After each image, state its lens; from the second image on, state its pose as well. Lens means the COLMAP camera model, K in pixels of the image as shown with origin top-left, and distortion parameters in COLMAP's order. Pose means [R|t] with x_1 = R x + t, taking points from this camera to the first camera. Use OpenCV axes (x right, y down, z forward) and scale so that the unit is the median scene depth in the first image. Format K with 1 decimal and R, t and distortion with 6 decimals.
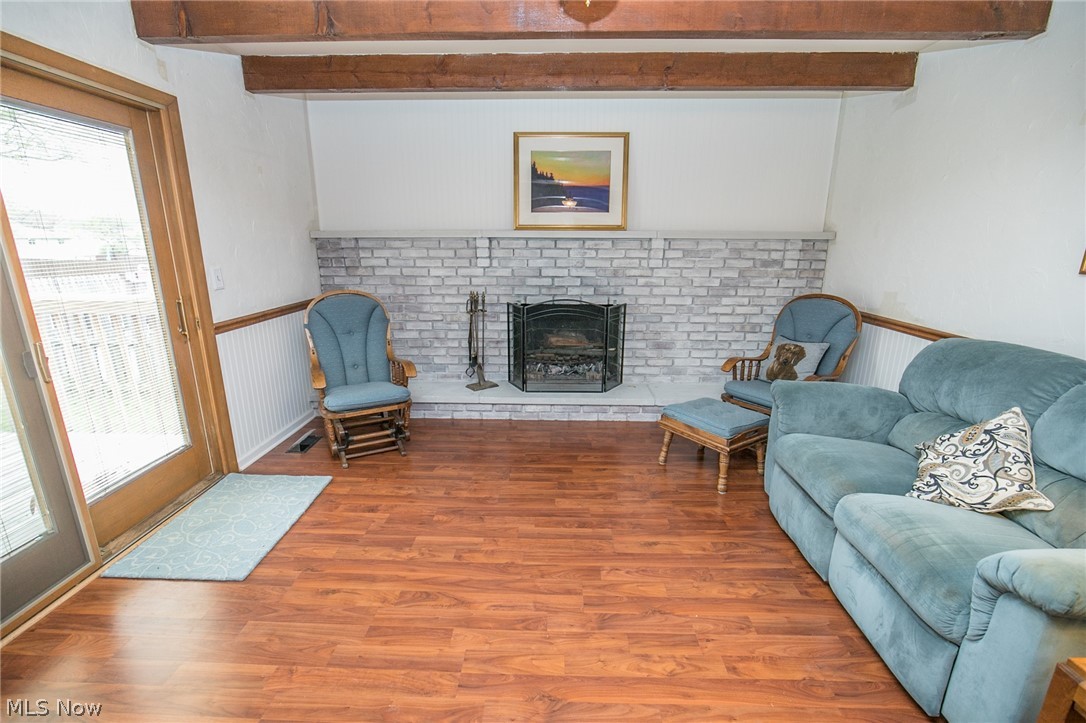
lens RADIAL K [[492.7, 0, 544.9], [0, 492.7, 369.0], [0, 0, 1]] dist [-0.014494, 0.003931]
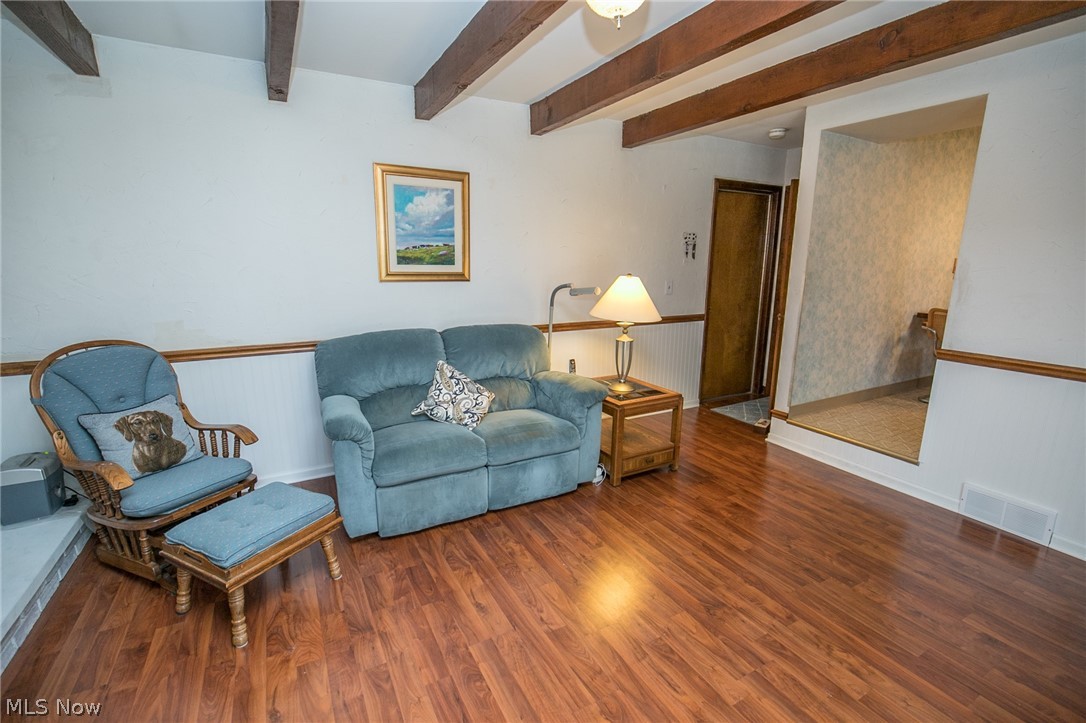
lens RADIAL K [[490.0, 0, 542.9], [0, 490.0, 367.7], [0, 0, 1]] dist [-0.012206, 0.000237]
pose [[-0.498876, -0.195014, 0.844448, -0.368516], [0.218480, 0.914589, 0.340284, -0.231270], [-0.838683, 0.354254, -0.413660, 0.830343]]
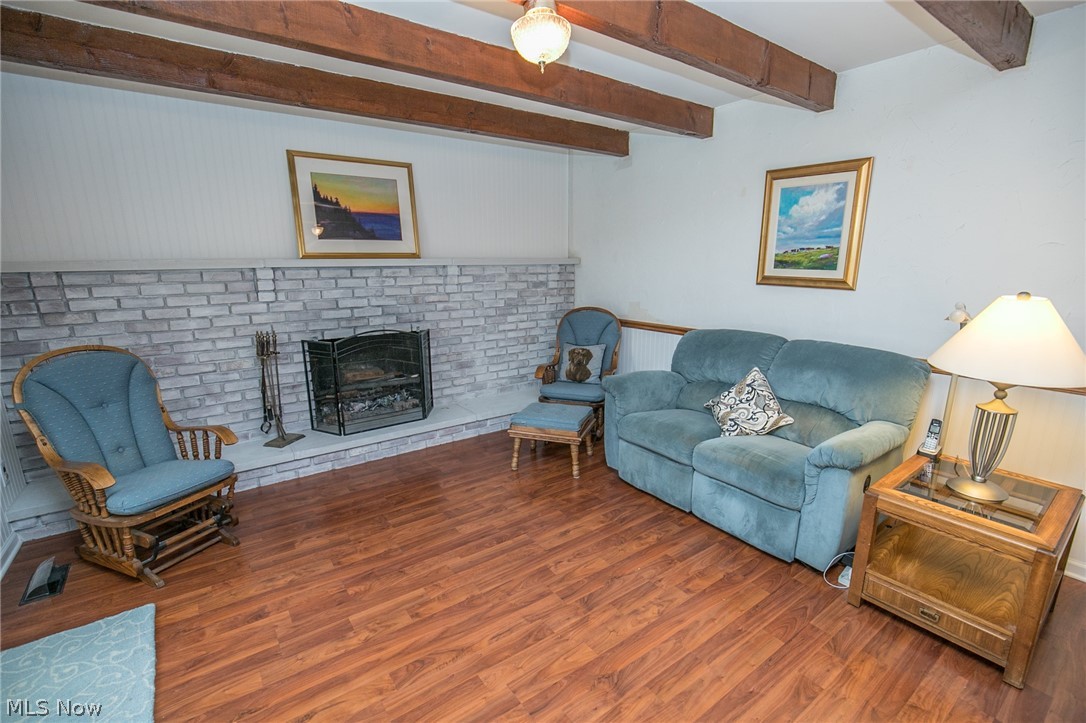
lens RADIAL K [[490.1, 0, 548.2], [0, 490.1, 371.6], [0, 0, 1]] dist [-0.013326, 0.000711]
pose [[0.791767, -0.143119, 0.593820, -0.323893], [0.164557, 0.986198, 0.018276, -0.030299], [-0.588240, 0.083247, 0.804390, 0.058144]]
